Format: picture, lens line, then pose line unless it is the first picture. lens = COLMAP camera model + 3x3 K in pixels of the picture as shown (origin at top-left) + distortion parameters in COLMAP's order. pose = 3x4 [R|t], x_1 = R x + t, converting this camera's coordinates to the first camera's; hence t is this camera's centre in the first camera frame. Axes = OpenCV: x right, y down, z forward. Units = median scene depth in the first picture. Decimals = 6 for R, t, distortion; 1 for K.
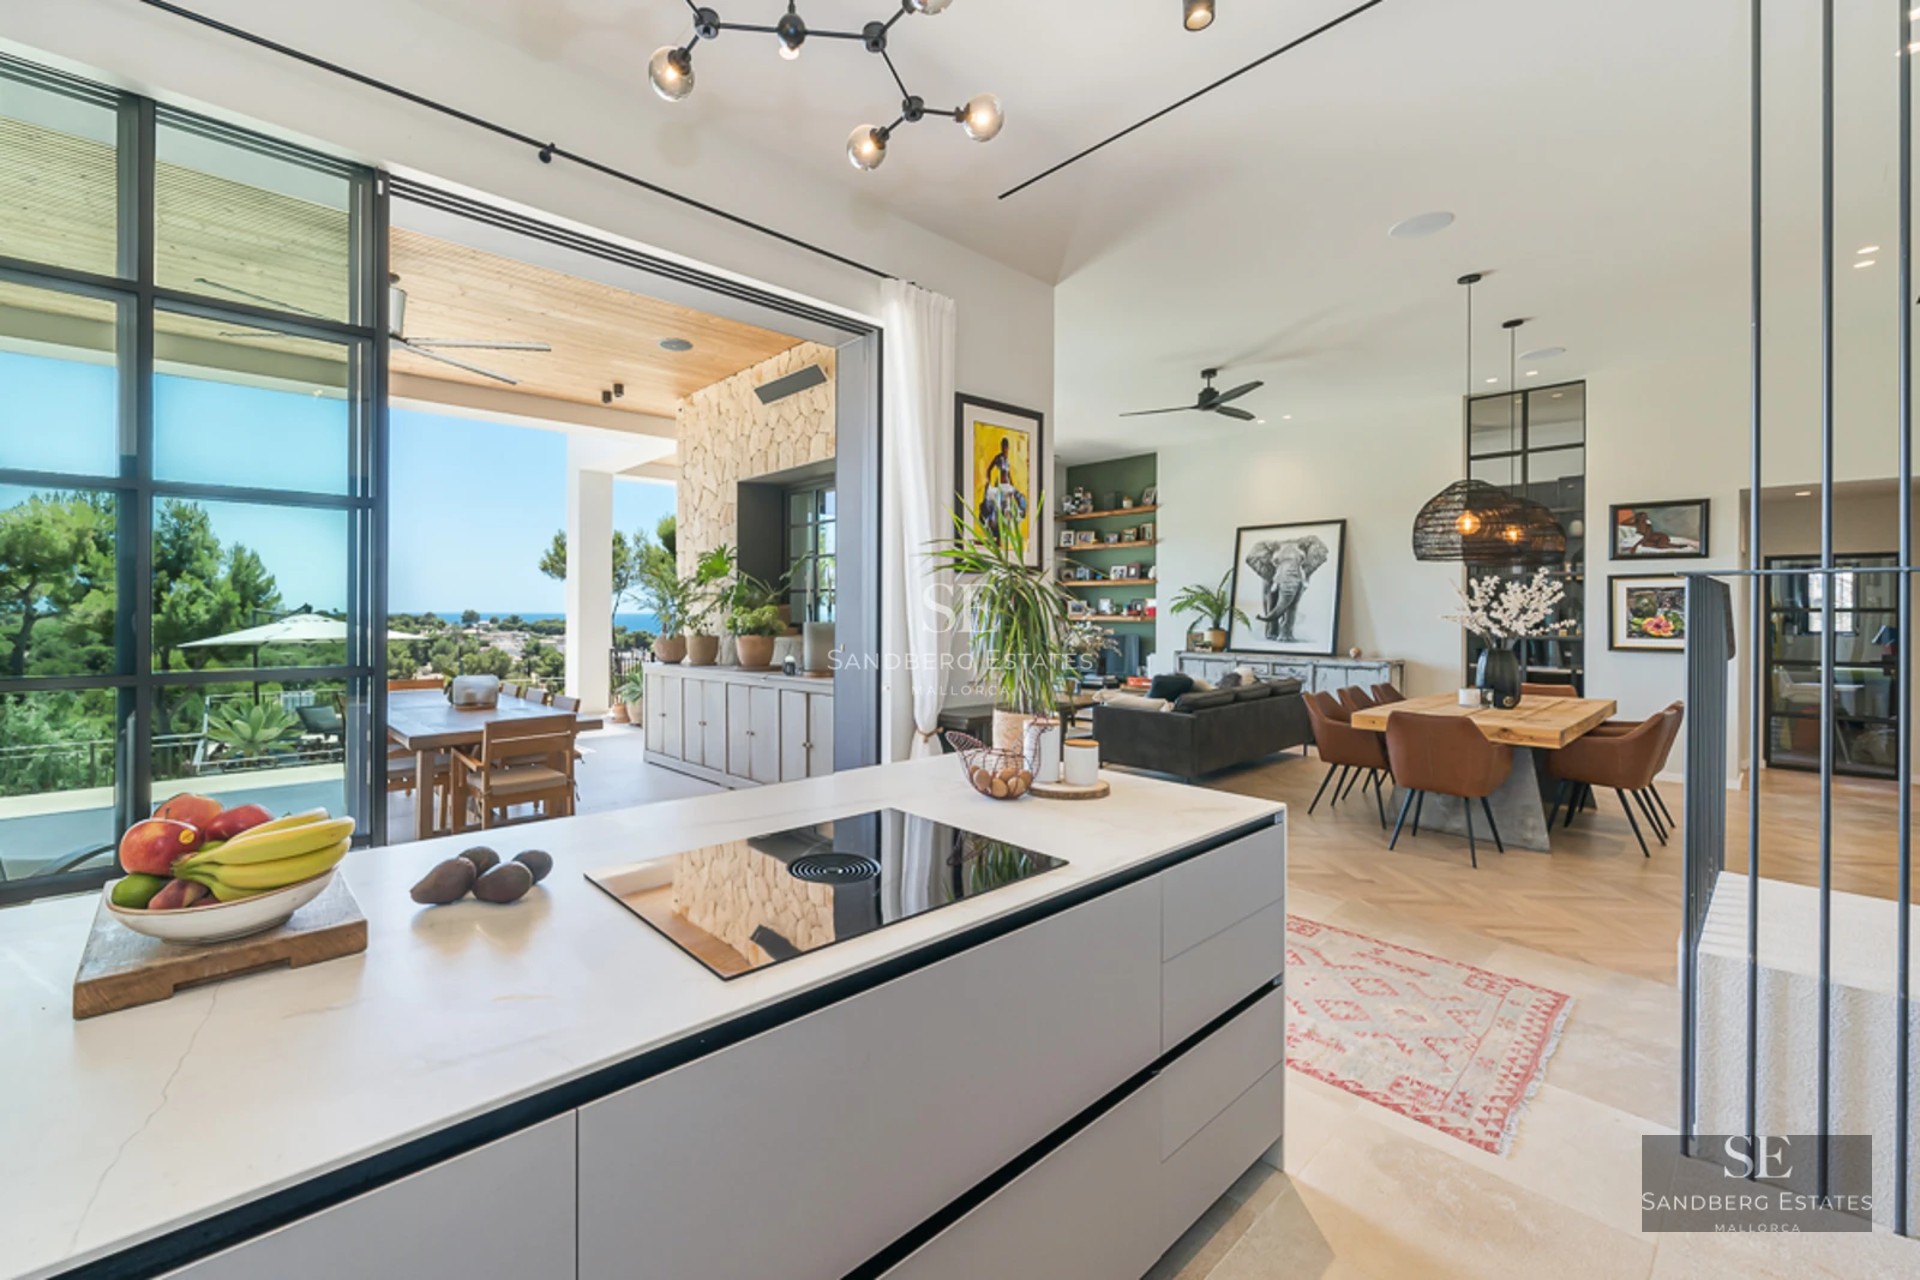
lens RADIAL K [[773.6, 0, 851.2], [0, 773.6, 609.9], [0, 0, 1]] dist [0.000879, 0.000194]
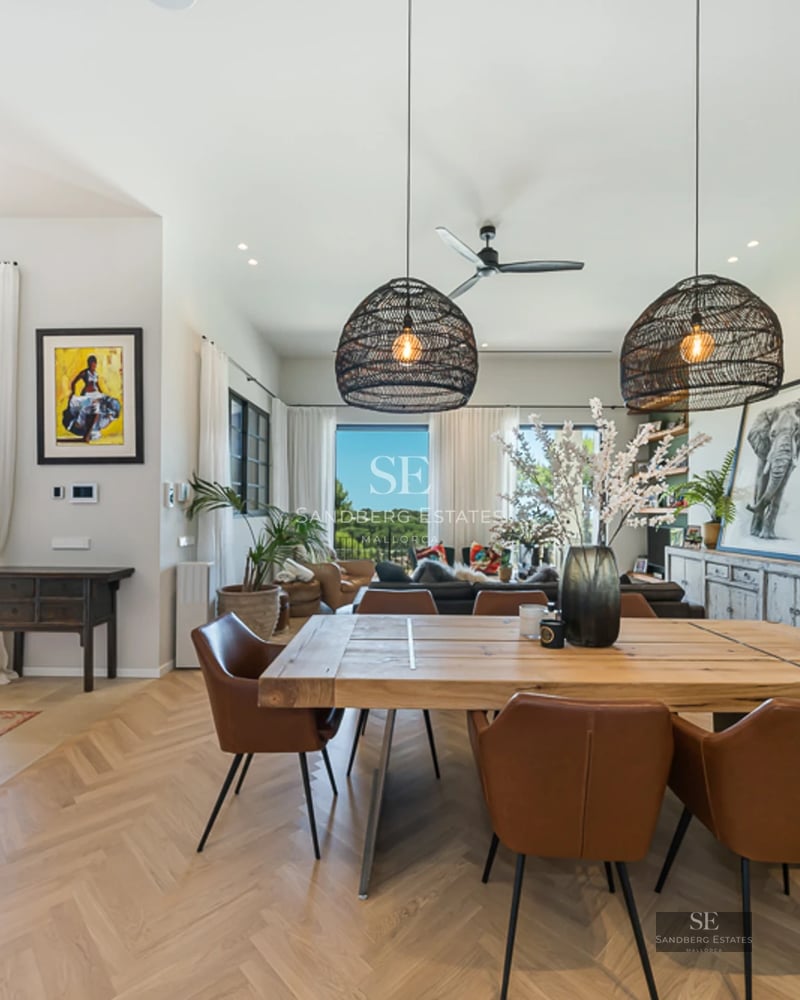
lens RADIAL K [[521.2, 0, 396.6], [0, 521.2, 508.4], [0, 0, 1]] dist [-0.001576, -0.000721]
pose [[0.763151, -0.002096, -0.646217, 0.663430], [-0.002033, 0.999982, -0.005645, 0.016236], [0.646217, 0.005622, 0.763133, 0.404989]]
